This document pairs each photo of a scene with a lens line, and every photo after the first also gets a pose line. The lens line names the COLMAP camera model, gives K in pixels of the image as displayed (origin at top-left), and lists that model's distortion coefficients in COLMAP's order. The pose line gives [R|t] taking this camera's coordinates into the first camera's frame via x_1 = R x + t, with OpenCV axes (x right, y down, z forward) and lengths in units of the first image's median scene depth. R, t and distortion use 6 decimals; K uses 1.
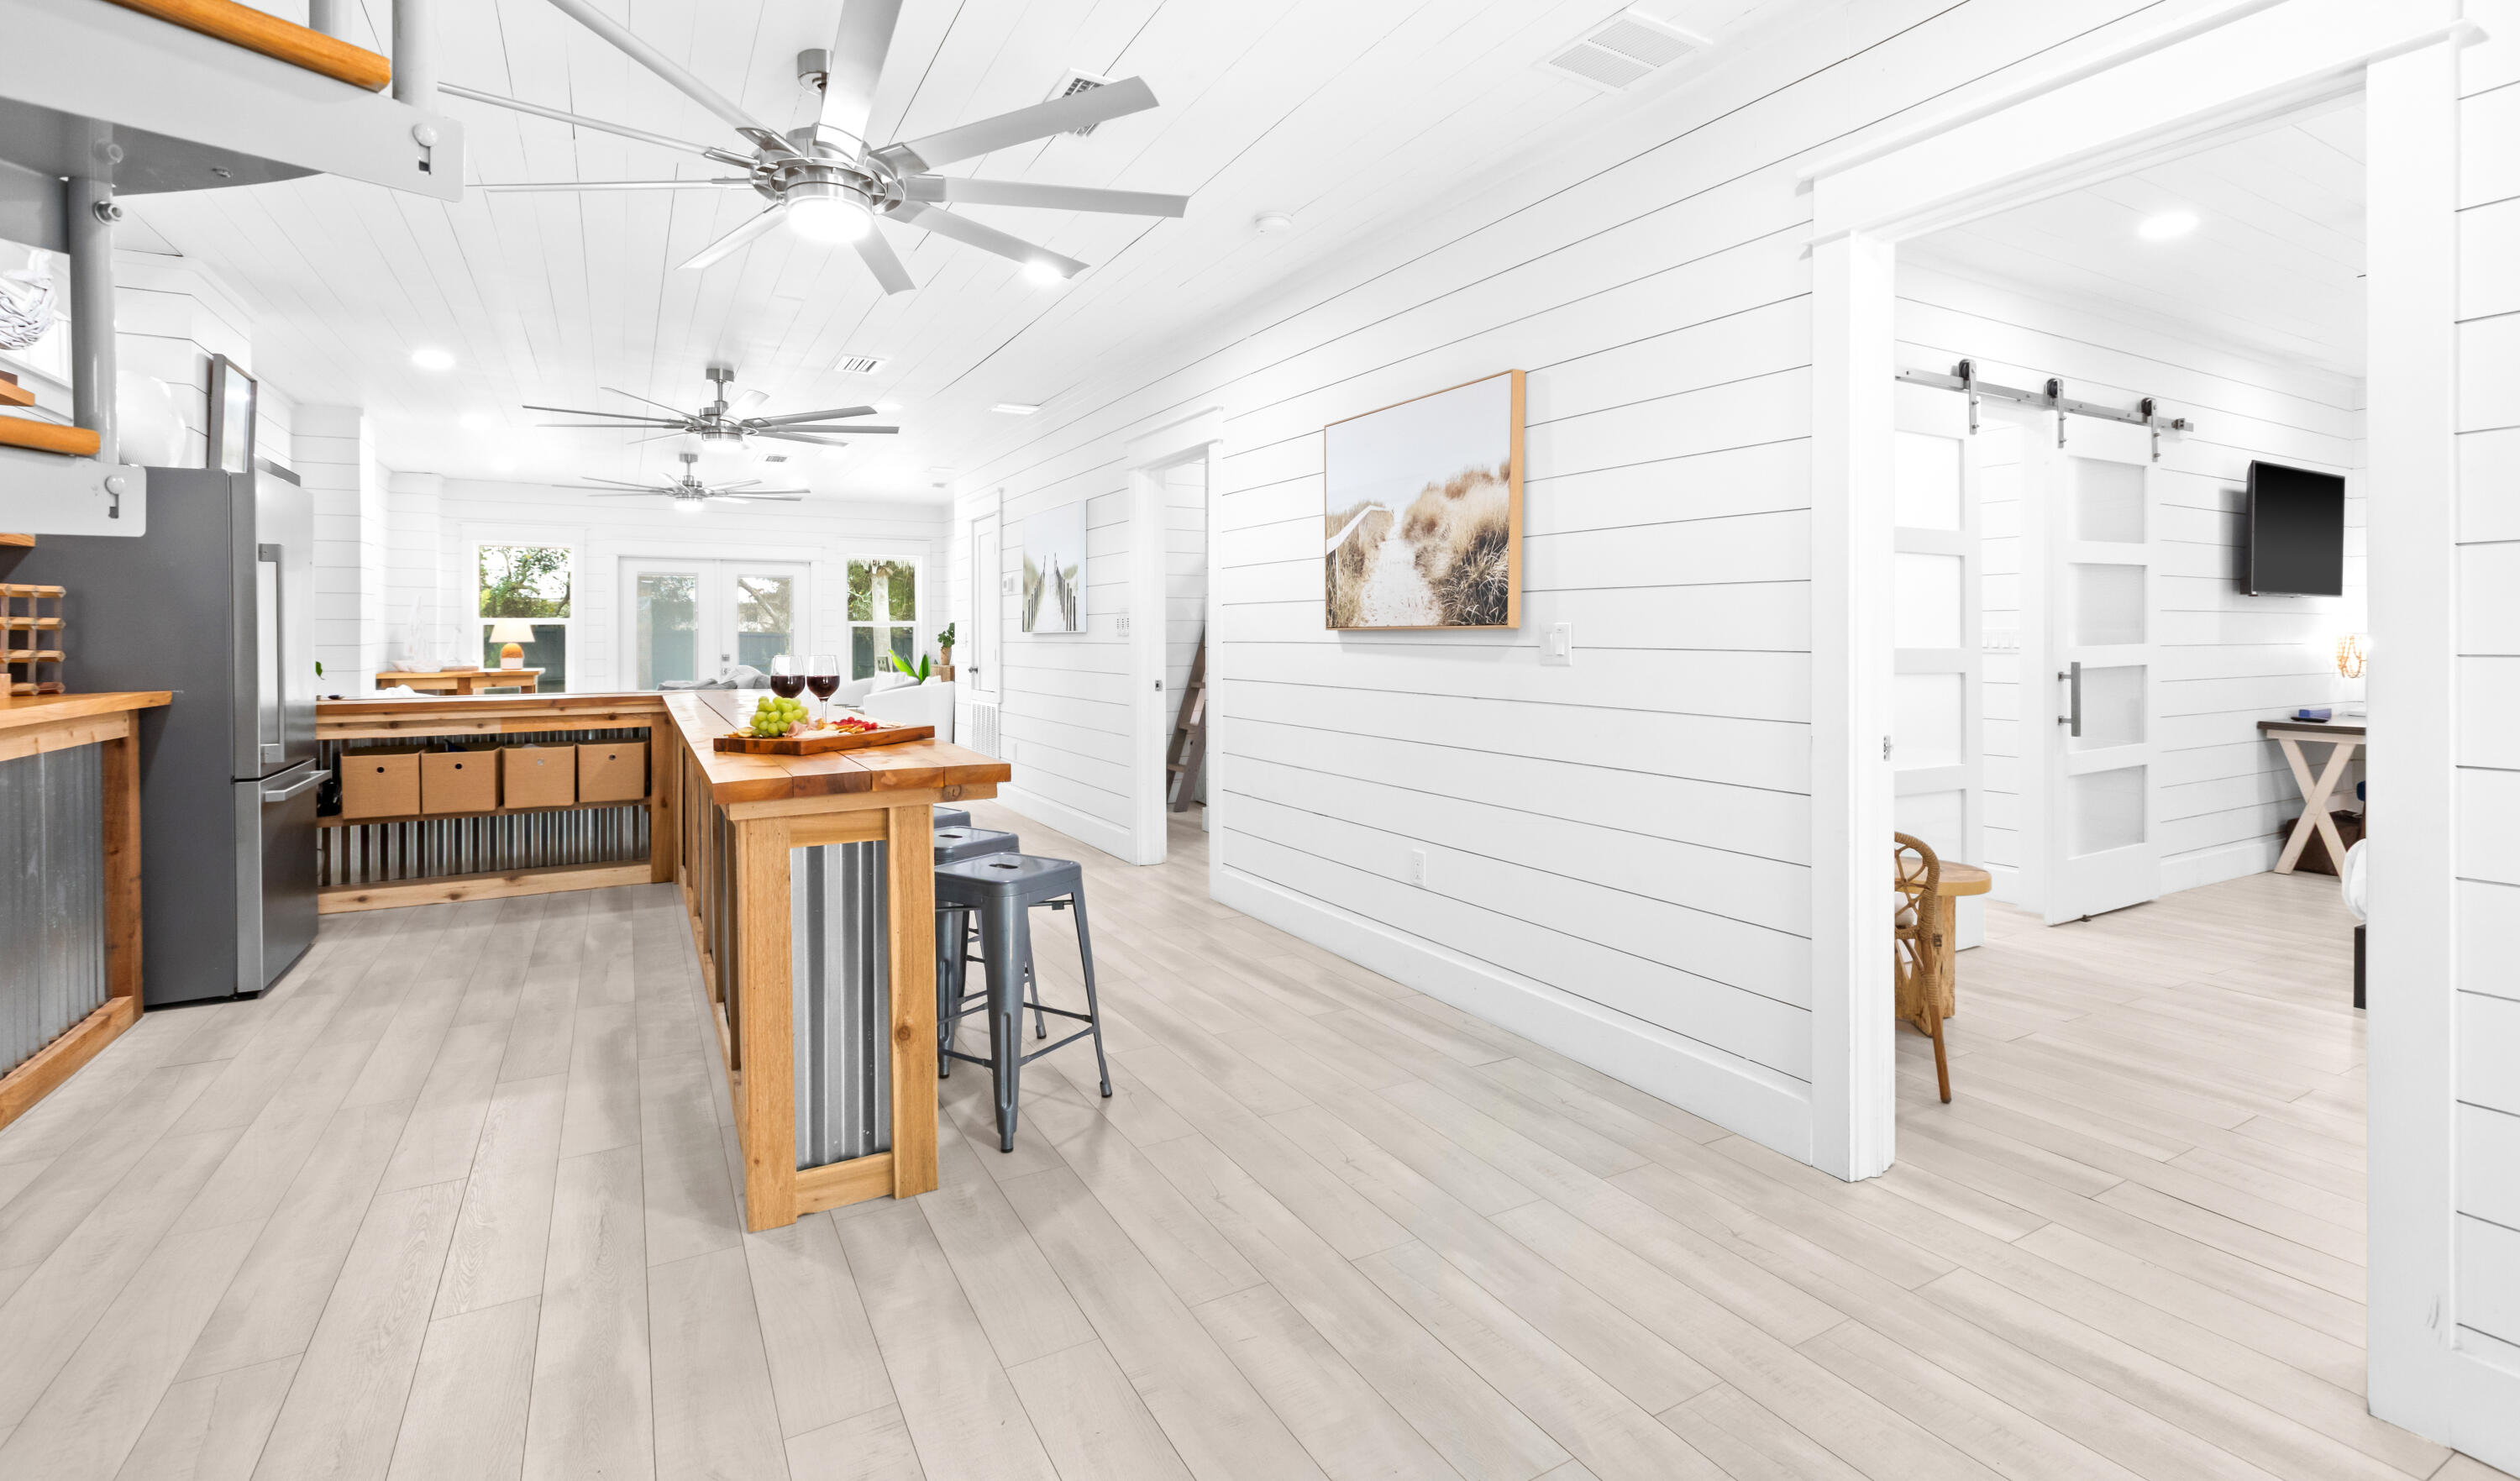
lens RADIAL K [[1132.8, 0, 1245.5], [0, 1132.8, 634.4], [0, 0, 1]] dist [0.003452, -0.002962]
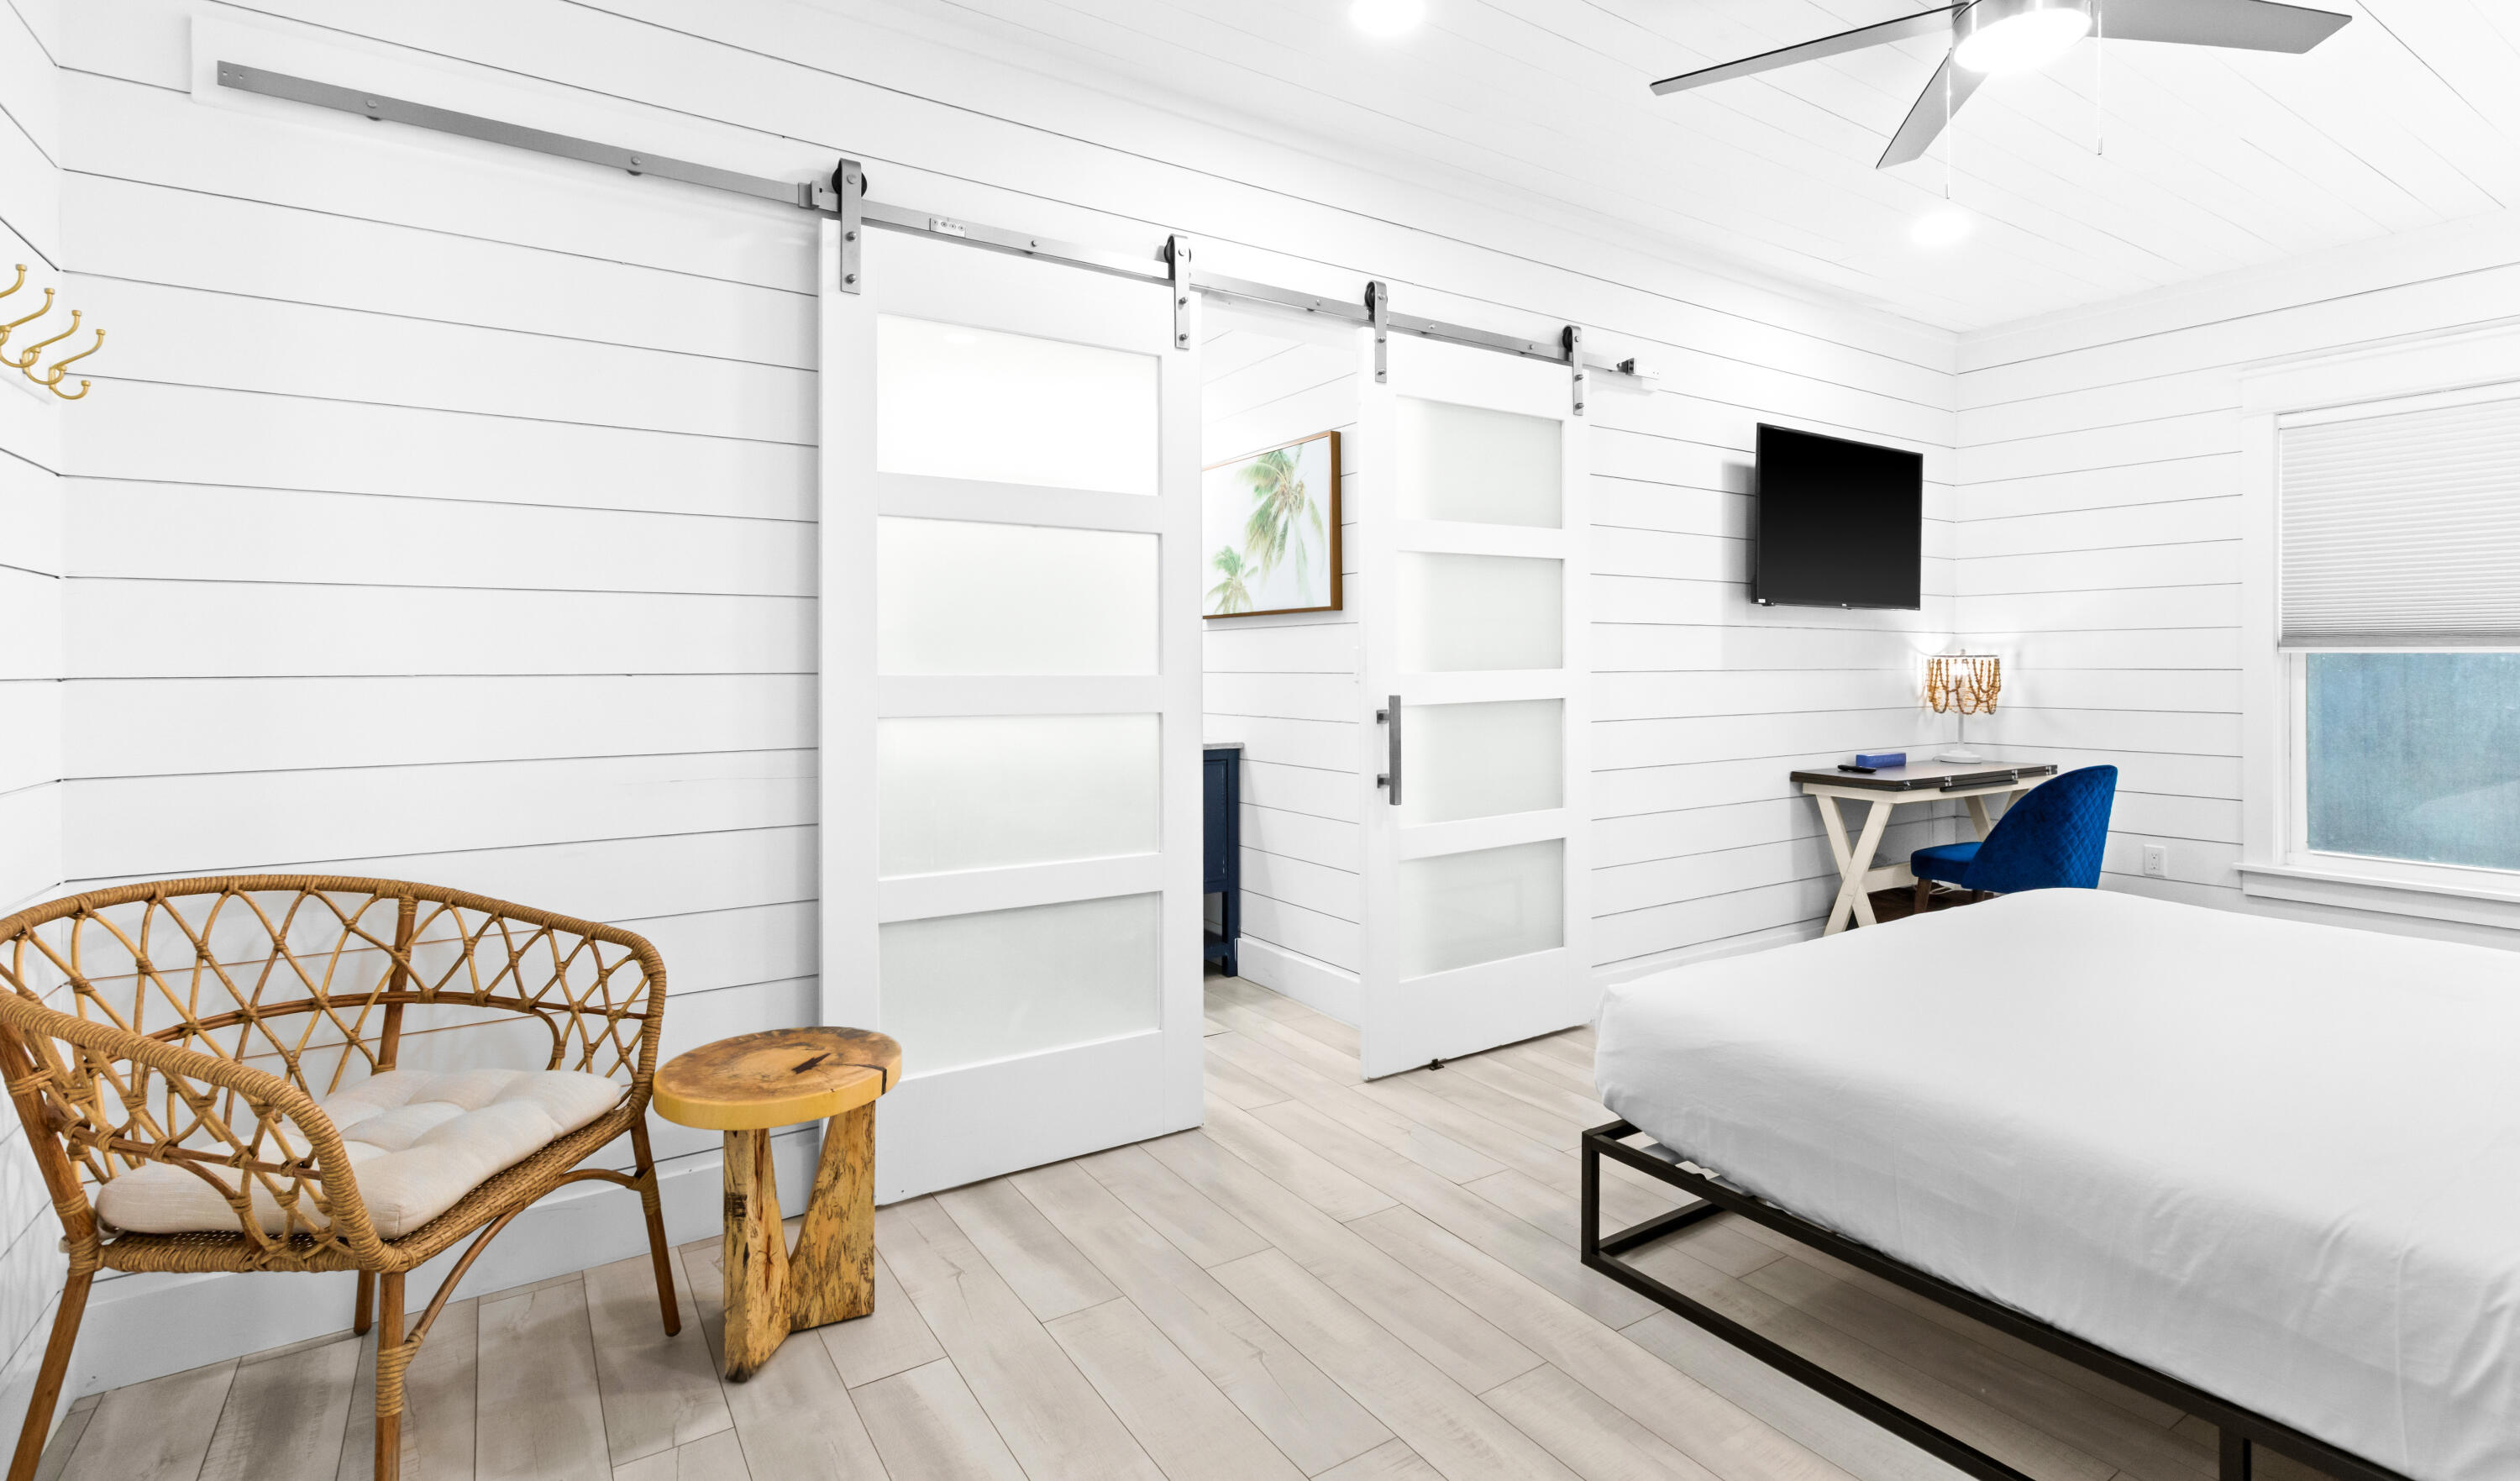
lens RADIAL K [[1132.8, 0, 1281.5], [0, 1132.8, 673.0], [0, 0, 1]] dist [0.003452, -0.002962]
pose [[0.997985, -0.003115, 0.063367, 0.562903], [0.002820, 0.999985, 0.004751, 0.006565], [-0.063381, -0.004562, 0.997979, 0.293244]]
